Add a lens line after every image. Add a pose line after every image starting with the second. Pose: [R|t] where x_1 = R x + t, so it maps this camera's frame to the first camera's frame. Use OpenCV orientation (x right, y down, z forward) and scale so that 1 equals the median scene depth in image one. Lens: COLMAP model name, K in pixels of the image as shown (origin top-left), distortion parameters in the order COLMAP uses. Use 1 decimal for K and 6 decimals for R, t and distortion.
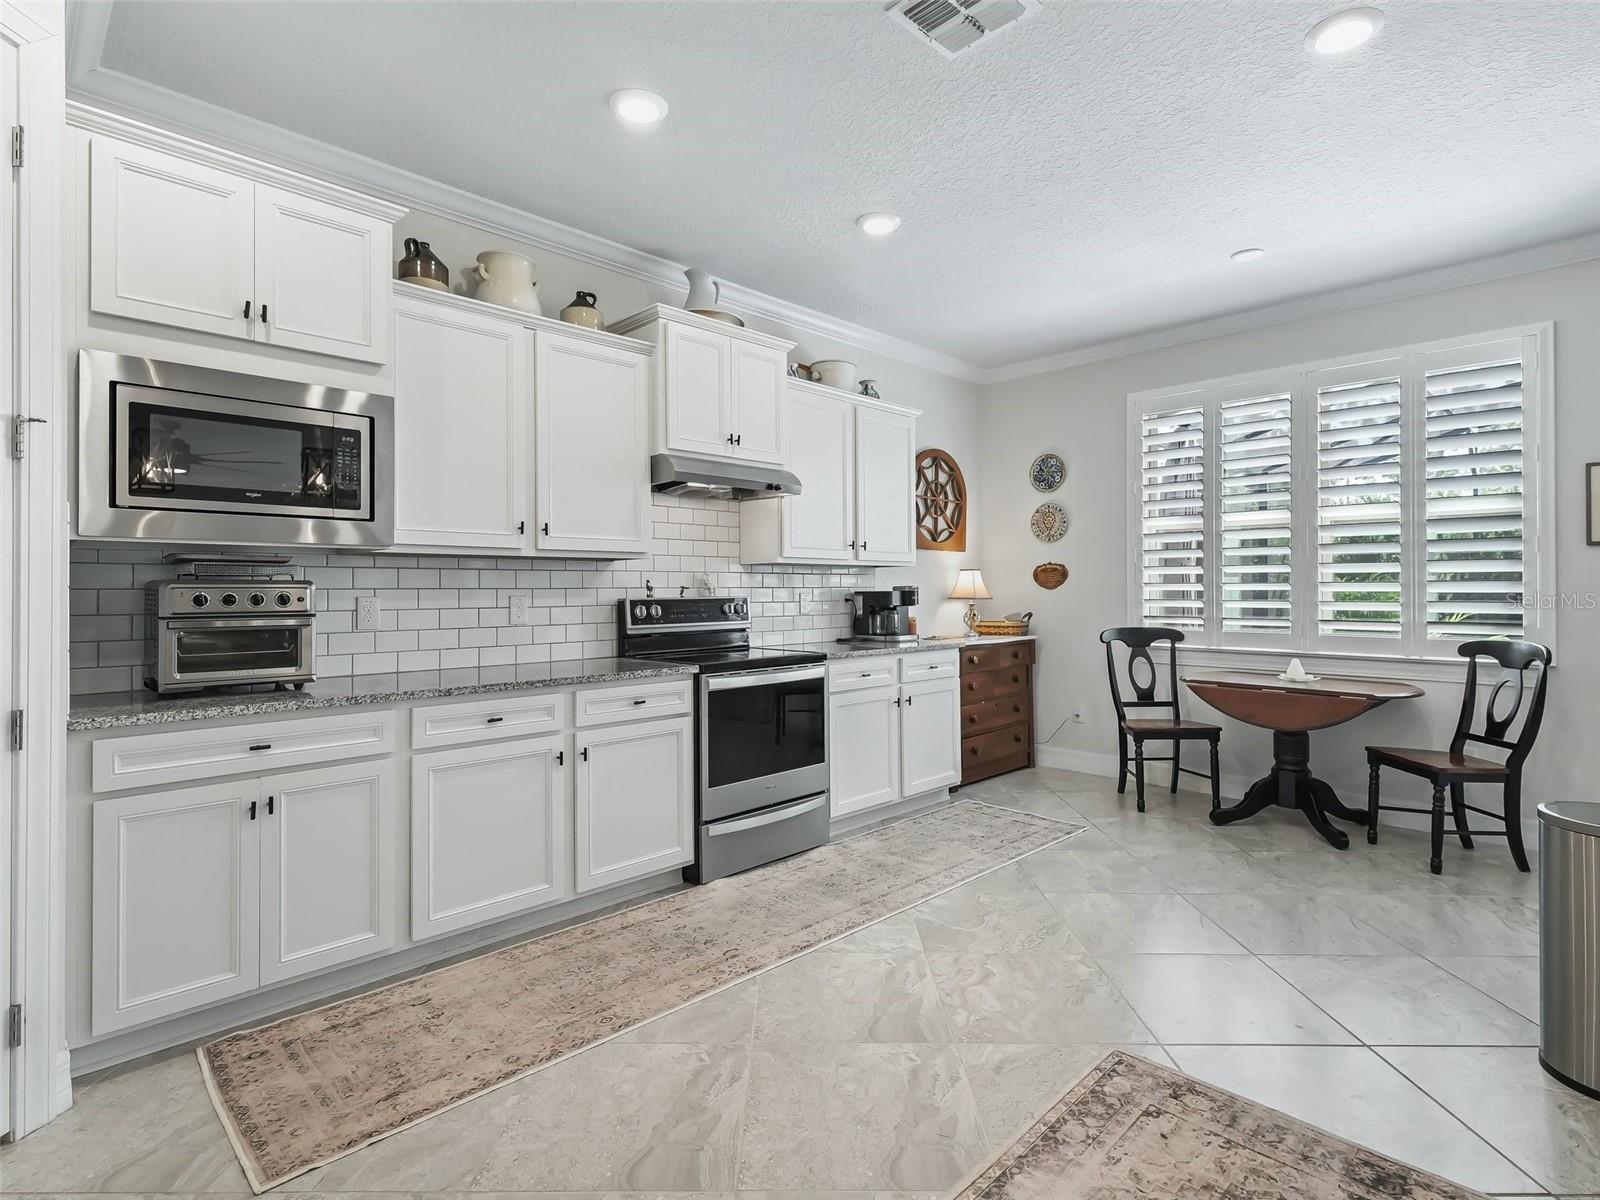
lens RADIAL K [[797.8, 0, 835.8], [0, 797.8, 585.9], [0, 0, 1]] dist [0.010168, -0.004549]
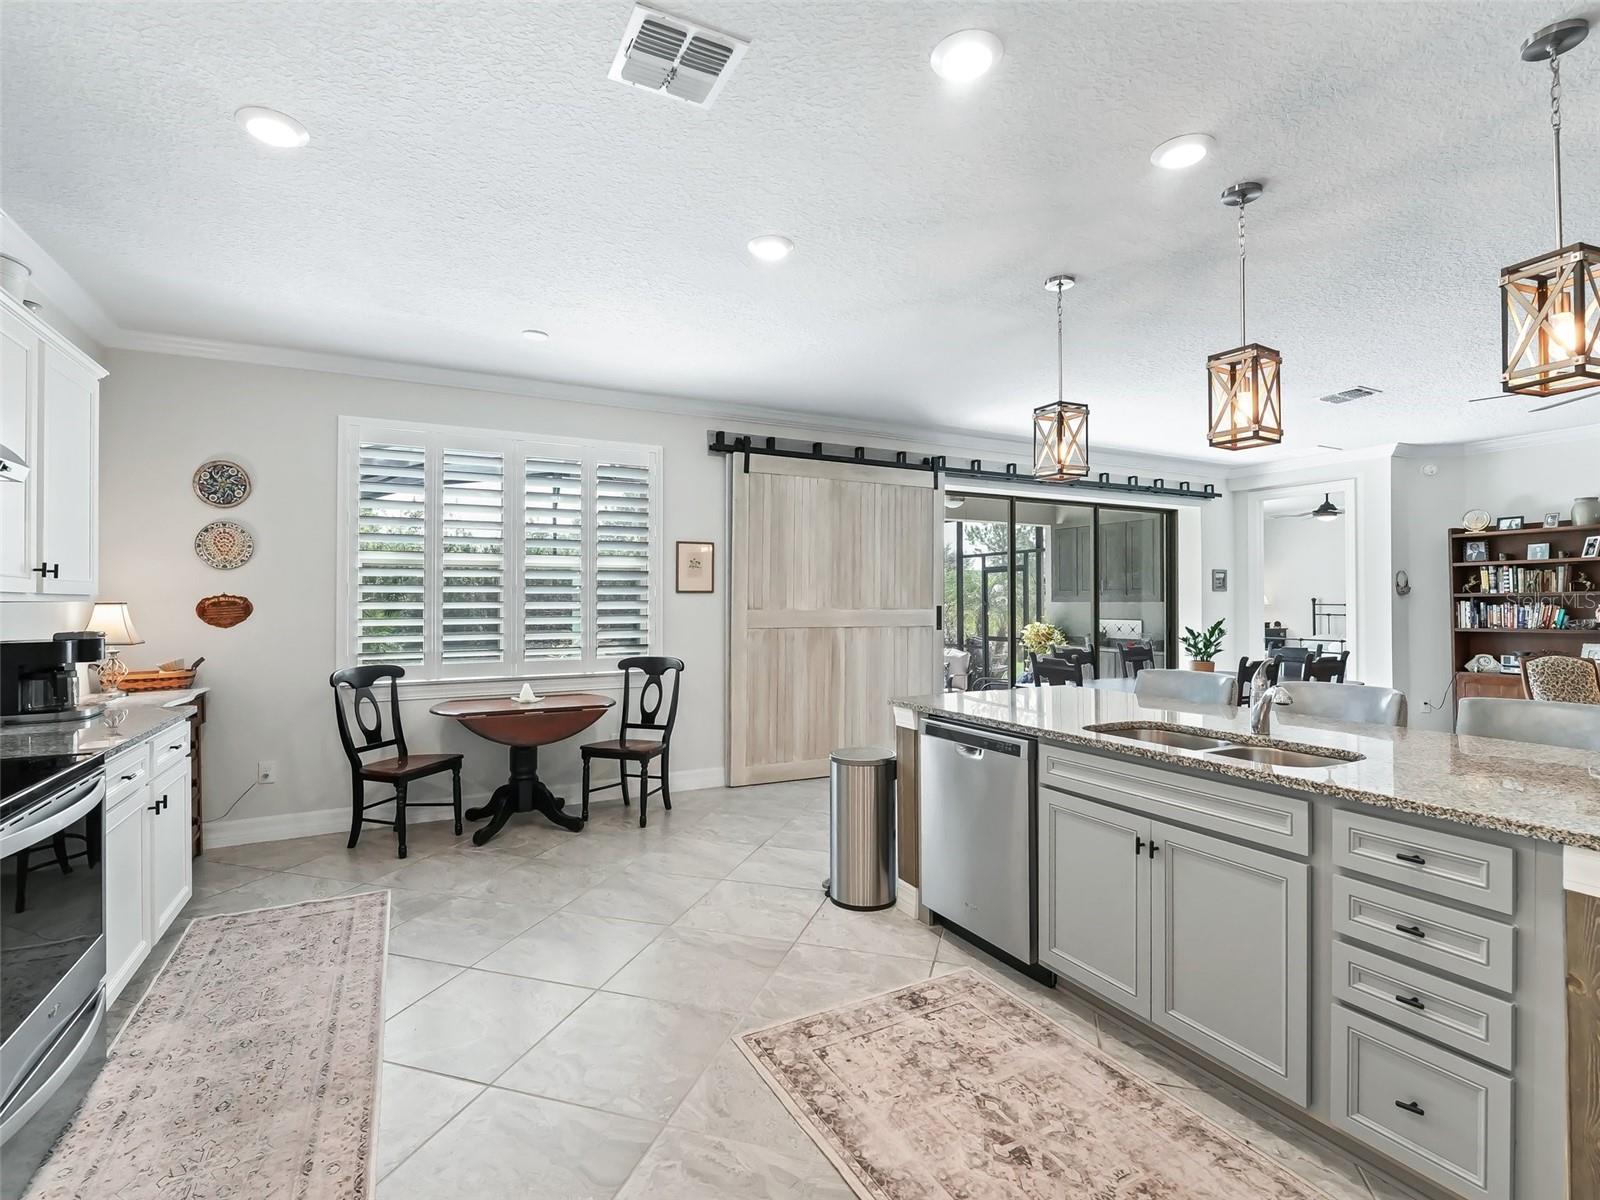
lens RADIAL K [[739.7, 0, 759.4], [0, 739.7, 605.8], [0, 0, 1]] dist [-0.002379, -0.001183]
pose [[0.342928, -0.003690, 0.939354, -0.389975], [-0.001064, 0.999990, 0.004316, -0.033687], [-0.939361, -0.002479, 0.342921, 0.359955]]
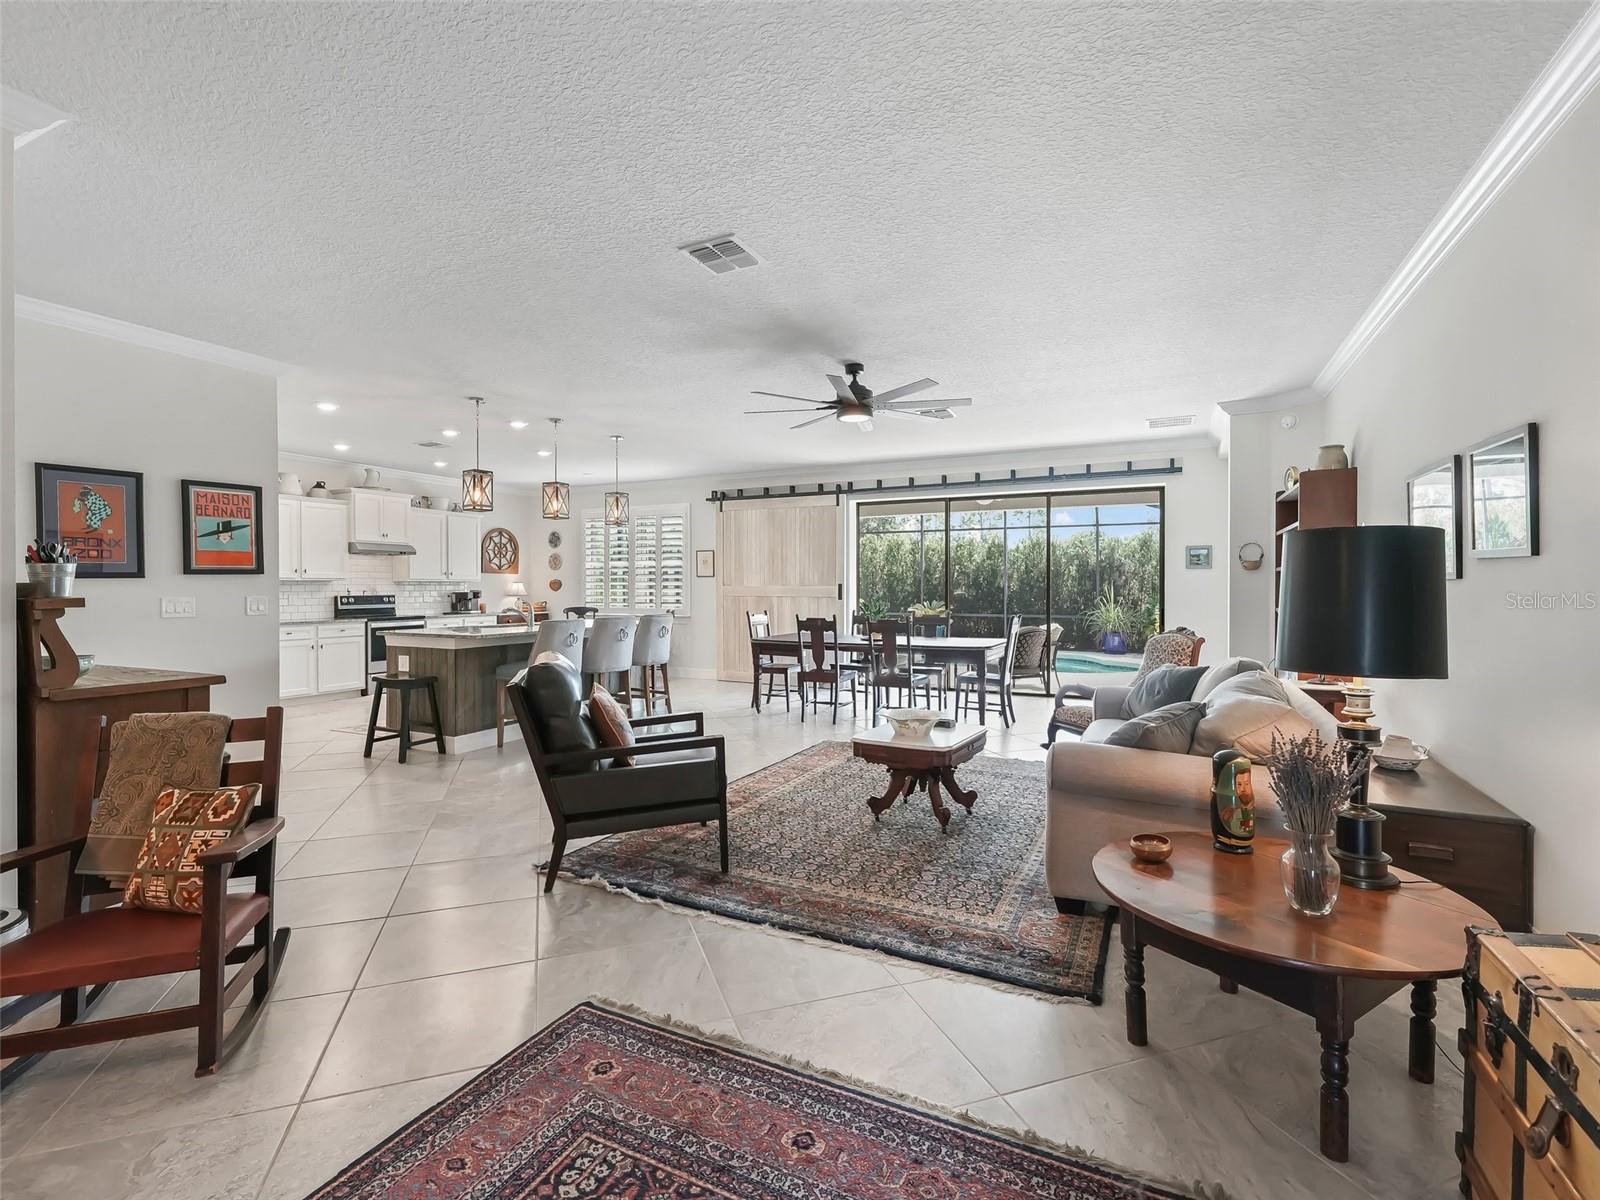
lens RADIAL K [[739.7, 0, 807.2], [0, 739.7, 583.2], [0, 0, 1]] dist [-0.002379, -0.001183]
pose [[0.953455, 0.004001, 0.301508, 0.490679], [-0.002555, 0.999983, -0.005189, -0.015614], [-0.301524, 0.004177, 0.953449, -1.839067]]
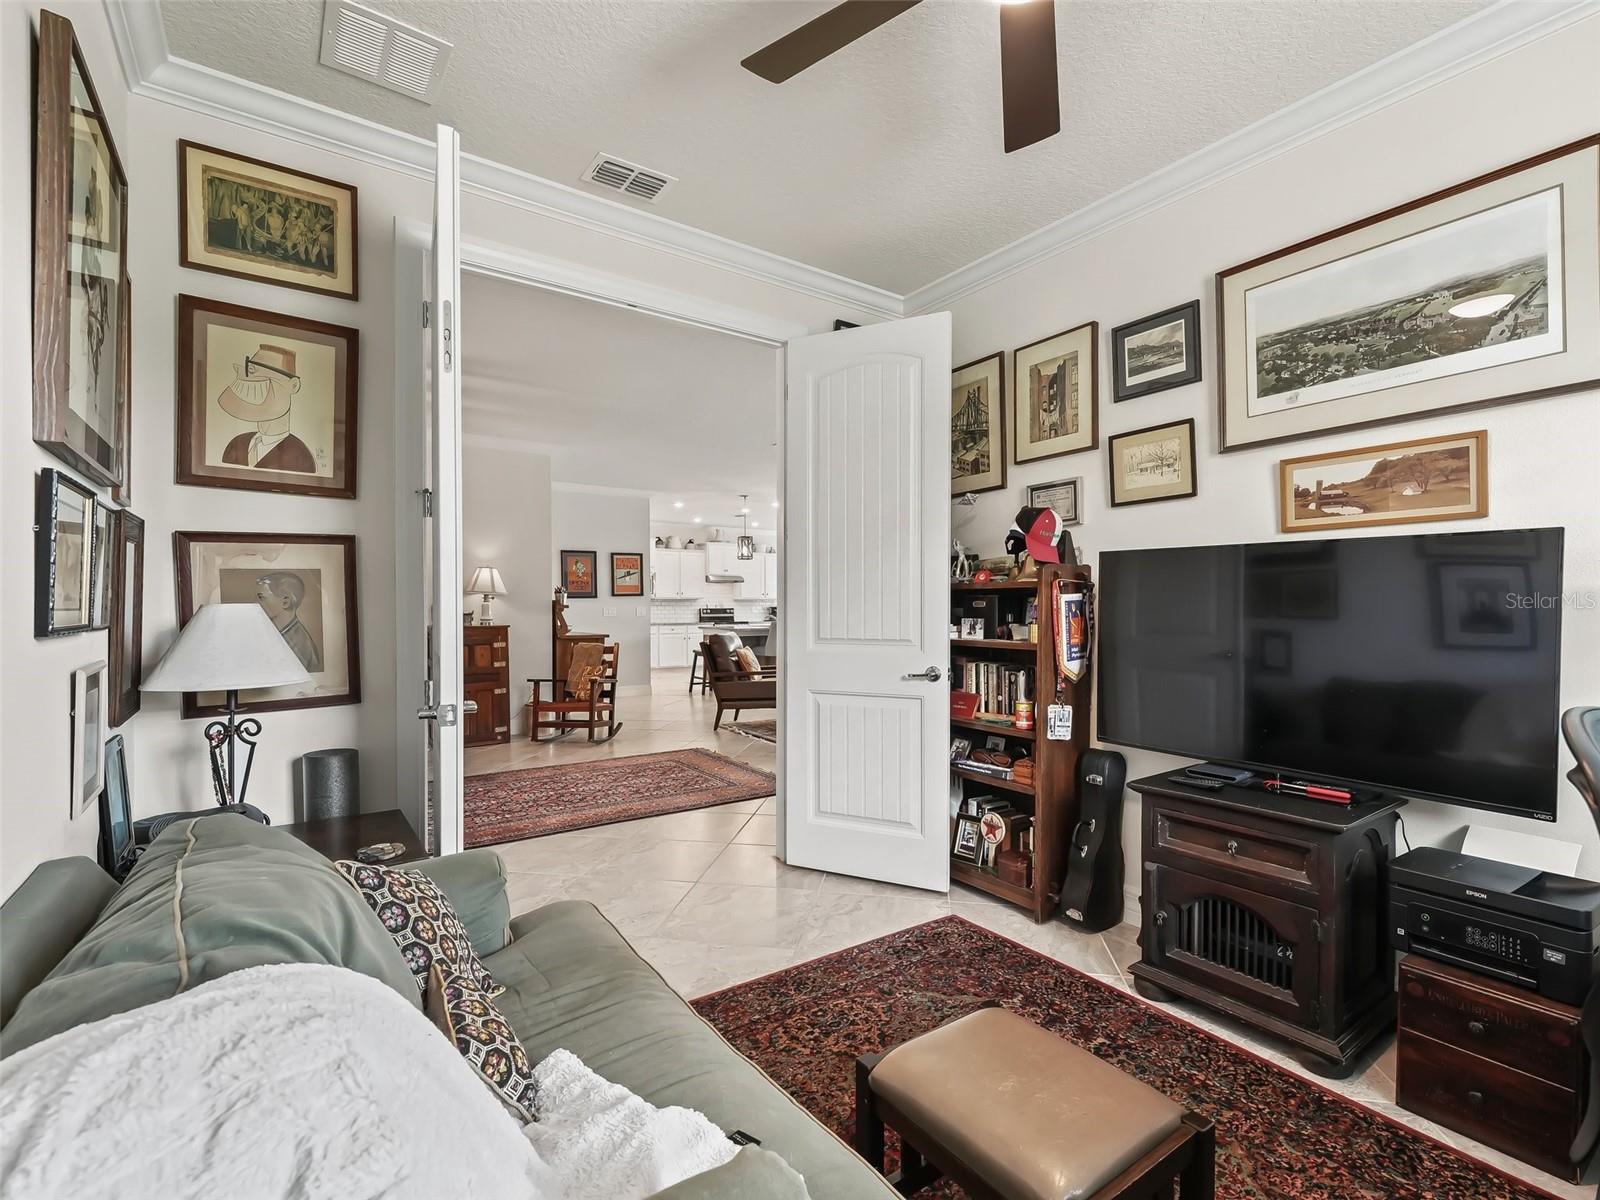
lens RADIAL K [[739.7, 0, 805.2], [0, 739.7, 607.1], [0, 0, 1]] dist [-0.002379, -0.001183]
pose [[0.979520, 0.001568, -0.201342, 1.124874], [-0.000819, 0.999992, 0.003802, -0.005703], [0.201347, -0.003560, 0.979514, -2.881667]]
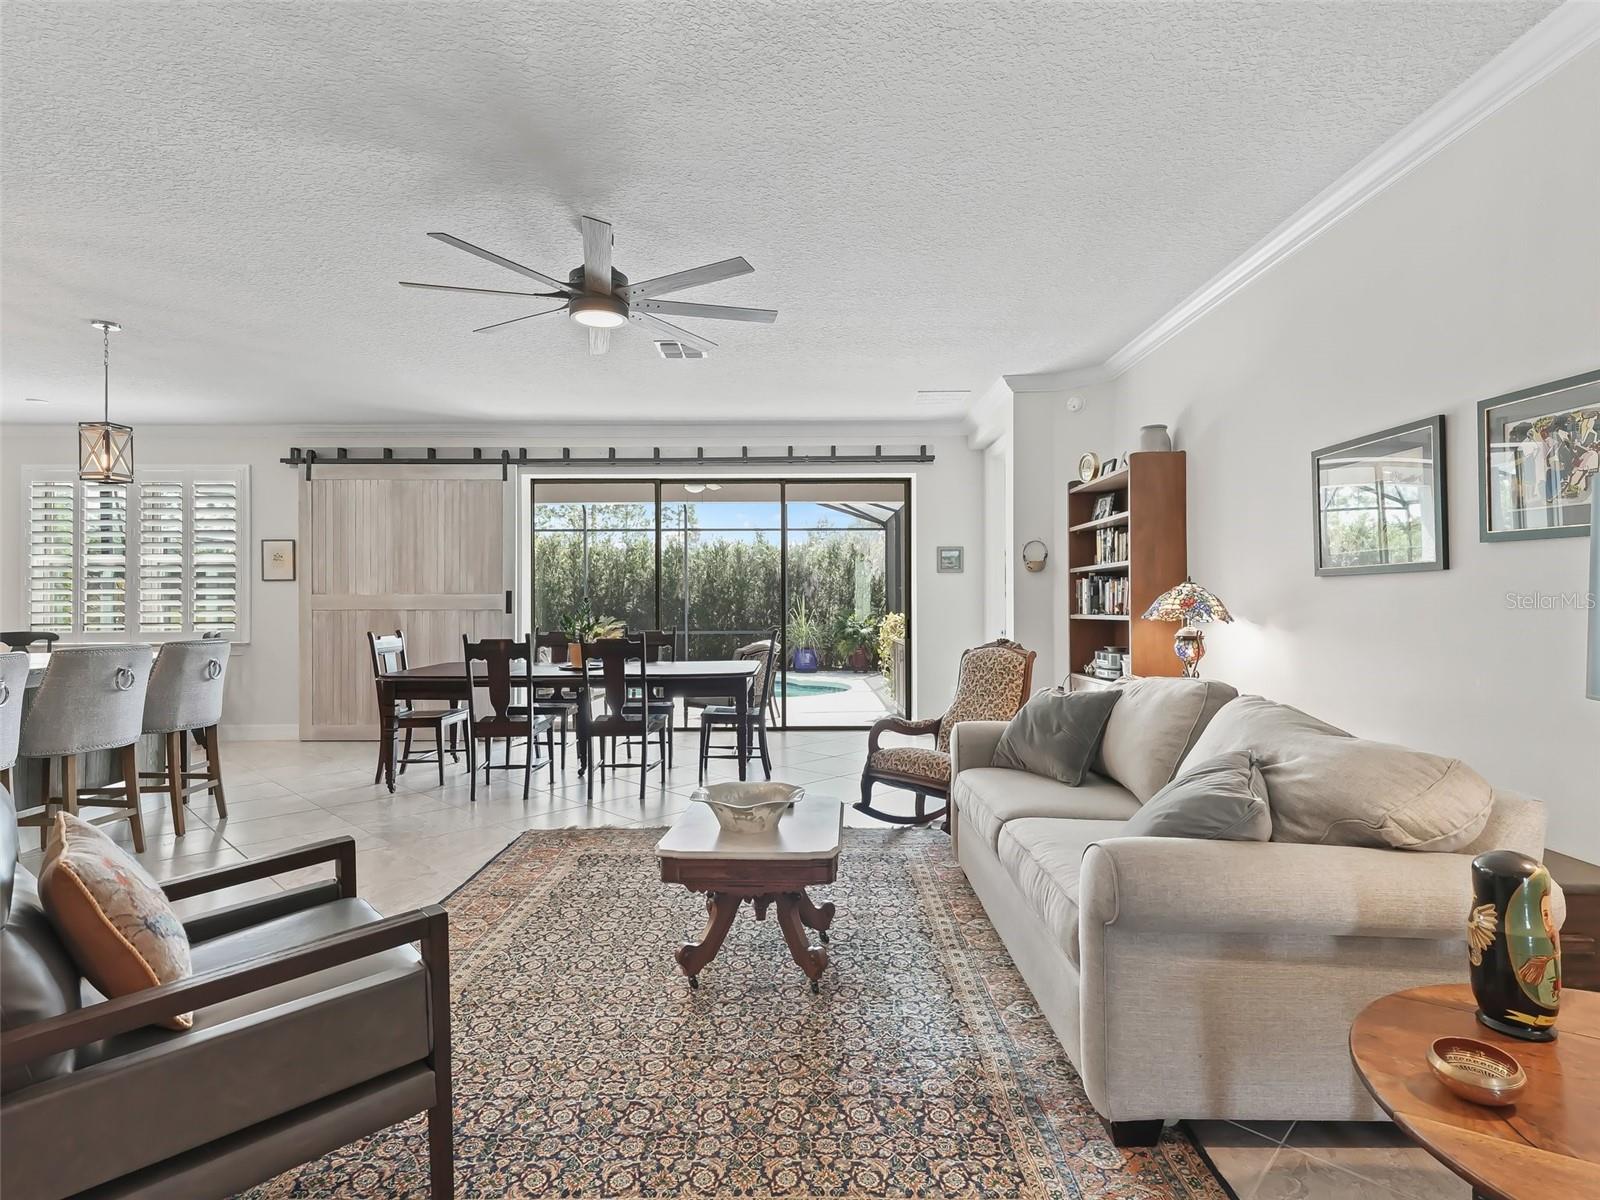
lens RADIAL K [[814.2, 0, 783.8], [0, 814.2, 590.7], [0, 0, 1]] dist [0.027667, -0.004338]
pose [[0.730400, 0.009205, 0.682957, 0.497830], [0.002225, 0.999872, -0.015857, 0.005504], [-0.683016, 0.013102, 0.730286, -1.352686]]
